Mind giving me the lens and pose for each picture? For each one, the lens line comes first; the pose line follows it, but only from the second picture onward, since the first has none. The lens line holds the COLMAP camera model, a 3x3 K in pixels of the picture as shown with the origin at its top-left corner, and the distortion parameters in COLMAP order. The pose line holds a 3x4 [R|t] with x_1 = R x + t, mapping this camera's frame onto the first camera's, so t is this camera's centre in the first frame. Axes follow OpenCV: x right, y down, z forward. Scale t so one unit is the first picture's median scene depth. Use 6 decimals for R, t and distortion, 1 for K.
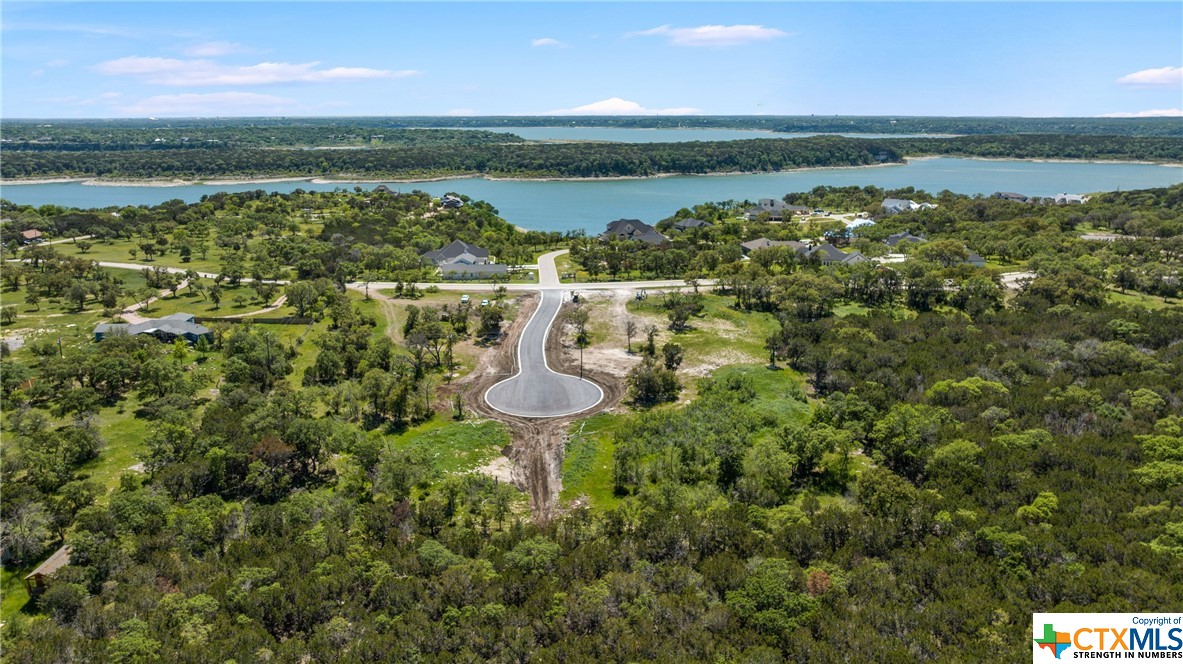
lens RADIAL K [[850.3, 0, 590.5], [0, 850.3, 332.0], [0, 0, 1]] dist [-0.026276, 0.029054]
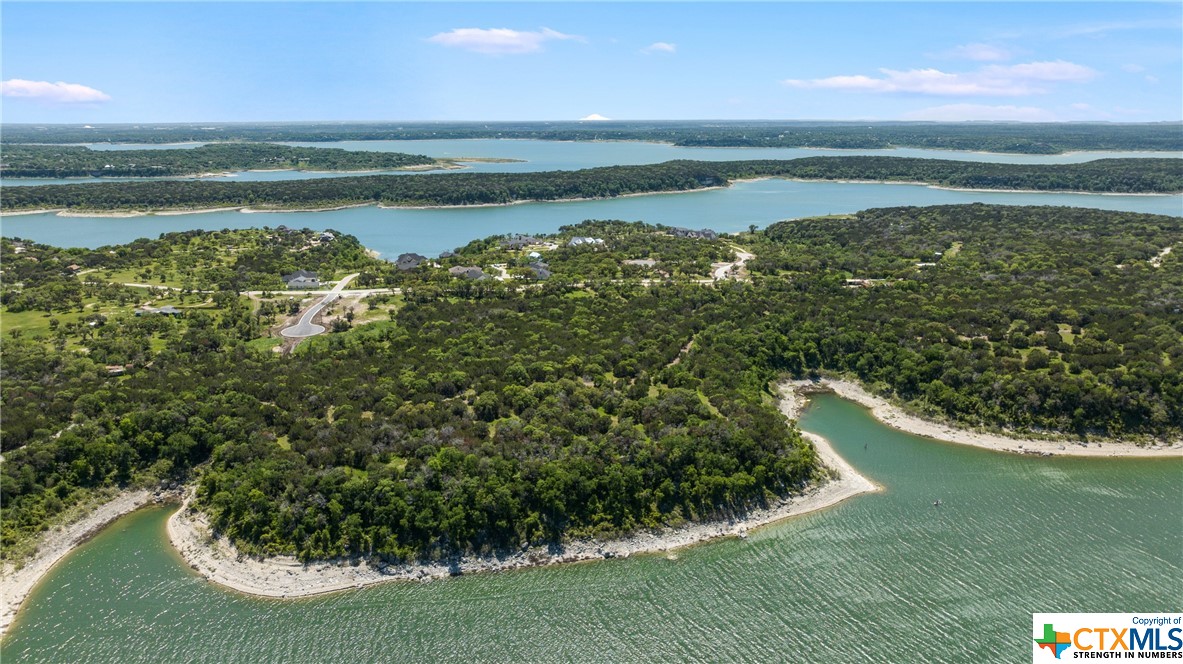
lens RADIAL K [[850.3, 0, 592.8], [0, 850.3, 328.2], [0, 0, 1]] dist [-0.026276, 0.029054]
pose [[0.997976, -0.017236, 0.061219, 0.285083], [0.017525, 0.999838, -0.004185, 0.036159], [-0.061136, 0.005250, 0.998116, -0.731212]]
